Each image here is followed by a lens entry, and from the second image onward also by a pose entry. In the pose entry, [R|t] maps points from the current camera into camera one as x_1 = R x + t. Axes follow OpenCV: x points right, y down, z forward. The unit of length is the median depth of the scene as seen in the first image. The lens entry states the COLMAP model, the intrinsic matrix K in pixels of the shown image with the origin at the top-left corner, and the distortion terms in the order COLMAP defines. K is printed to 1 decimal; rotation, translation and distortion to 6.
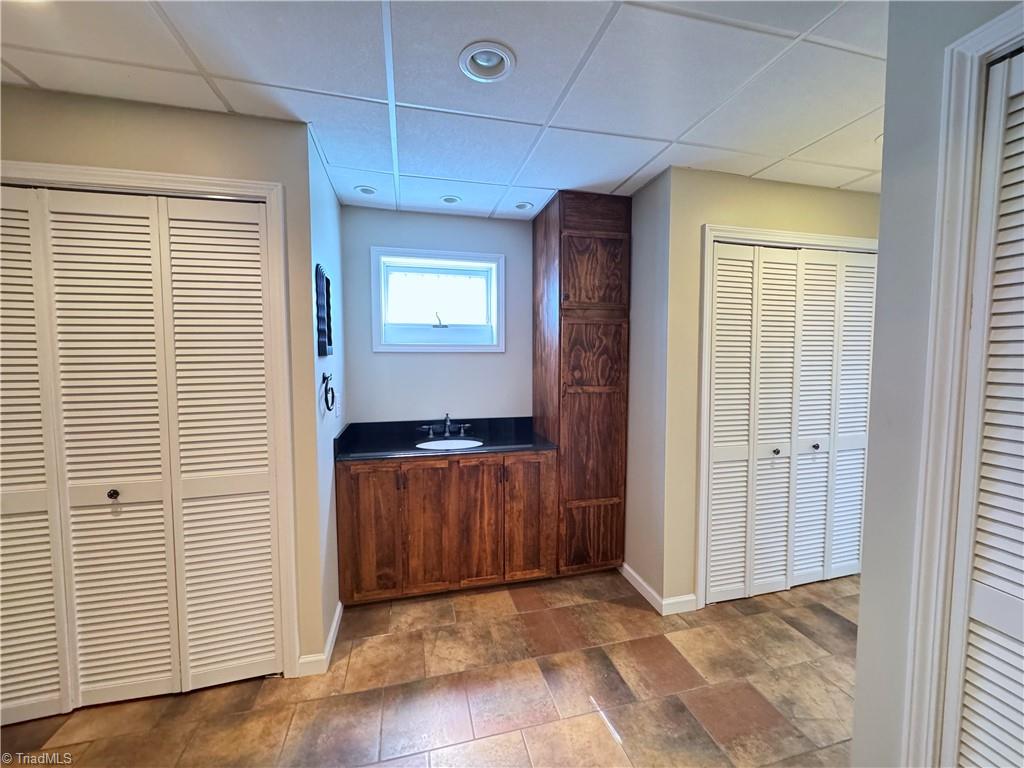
lens RADIAL K [[412.3, 0, 513.0], [0, 412.3, 382.2], [0, 0, 1]] dist [-0.002009, 0.000203]
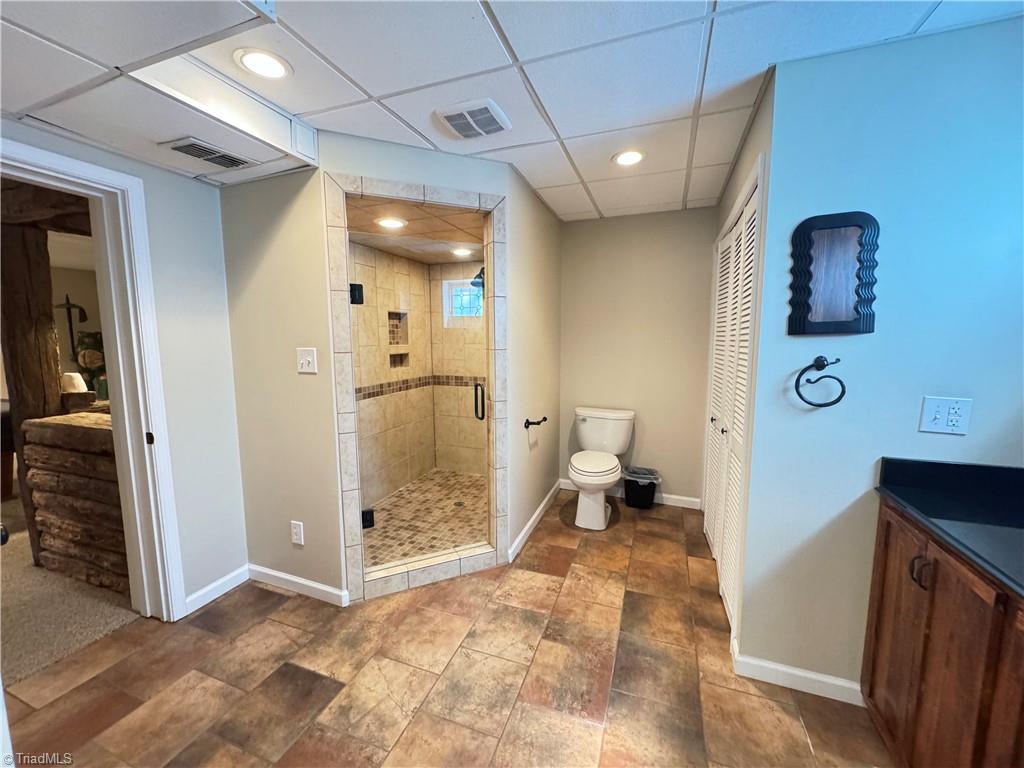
lens RADIAL K [[412.3, 0, 510.5], [0, 412.3, 382.4], [0, 0, 1]] dist [-0.002009, 0.000203]
pose [[-0.574163, 0.096893, -0.812987, 0.569284], [-0.048962, 0.987132, 0.152227, -0.073222], [0.817275, 0.127209, -0.562031, 1.078254]]
